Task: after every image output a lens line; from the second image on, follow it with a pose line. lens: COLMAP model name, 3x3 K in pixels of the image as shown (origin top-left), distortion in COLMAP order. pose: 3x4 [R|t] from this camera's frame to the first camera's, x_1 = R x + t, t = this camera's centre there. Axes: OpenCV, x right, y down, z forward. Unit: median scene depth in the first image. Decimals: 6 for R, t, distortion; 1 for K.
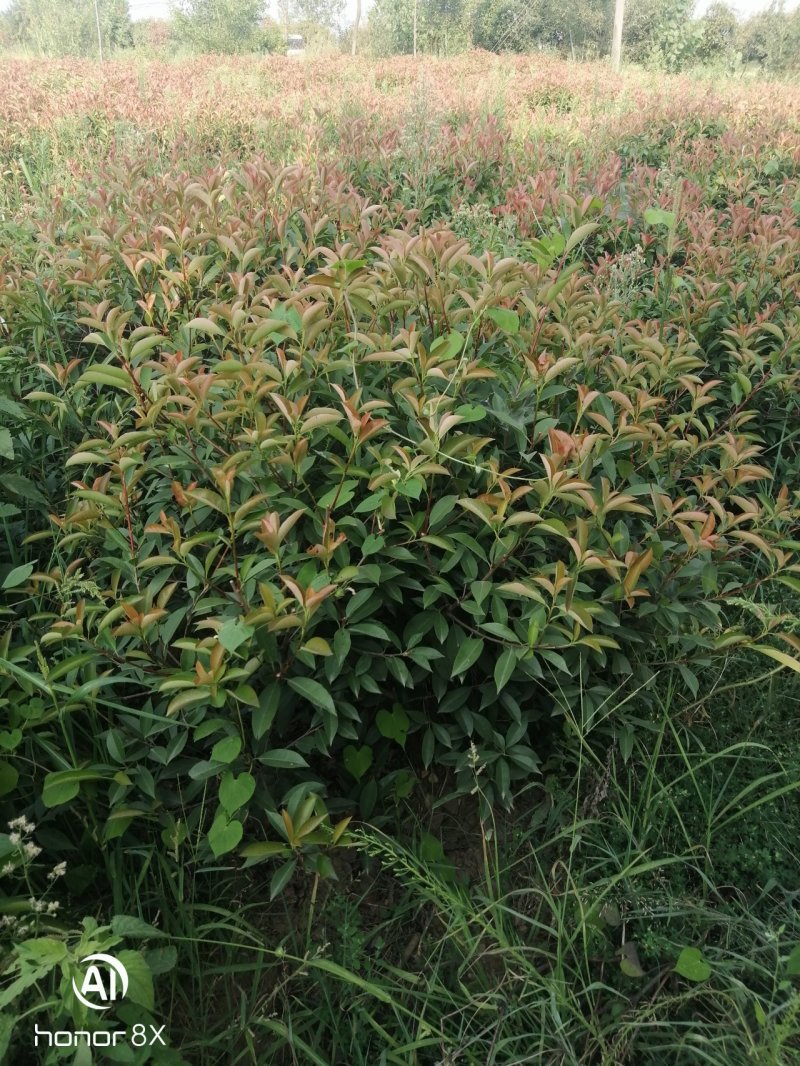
lens RADIAL K [[848.2, 0, 400.0], [0, 848.2, 533.0], [0, 0, 1]] dist [-0.002901, 0.045231]
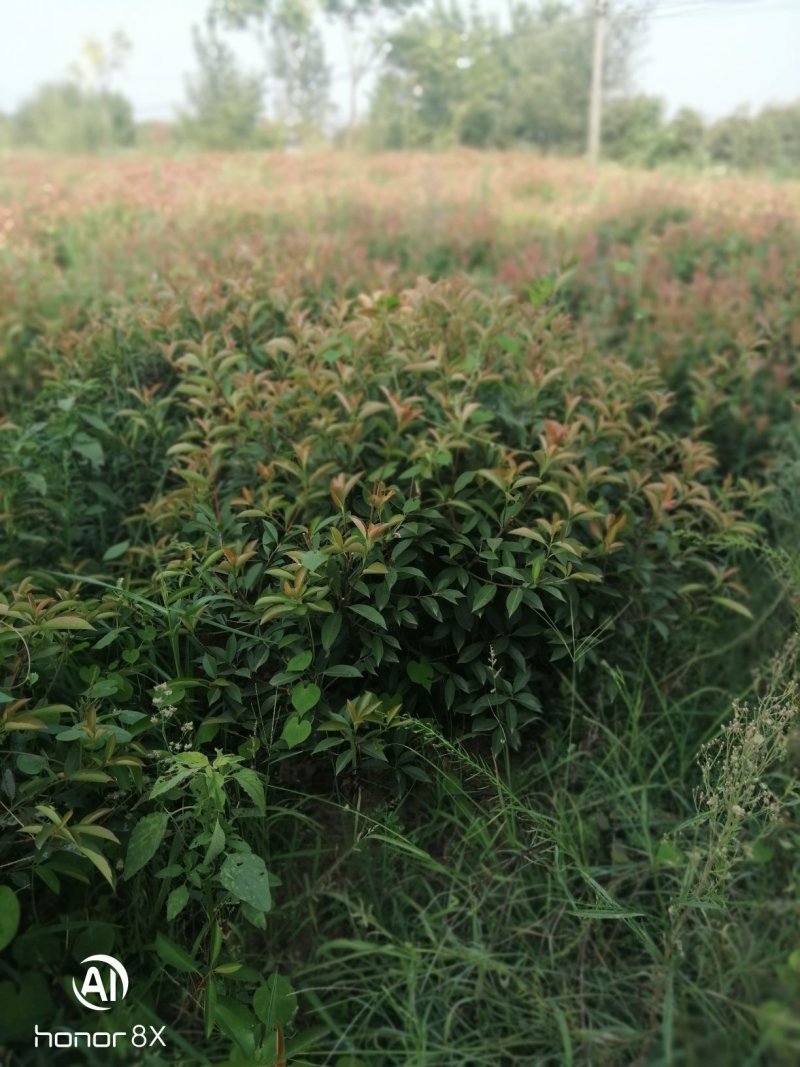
lens RADIAL K [[849.0, 0, 400.0], [0, 849.0, 533.5], [0, 0, 1]] dist [-0.002901, 0.045231]
pose [[0.999922, -0.003929, 0.011834, -0.063618], [0.004978, 0.995929, -0.090000, 0.168813], [-0.011432, 0.090052, 0.995871, -0.287020]]
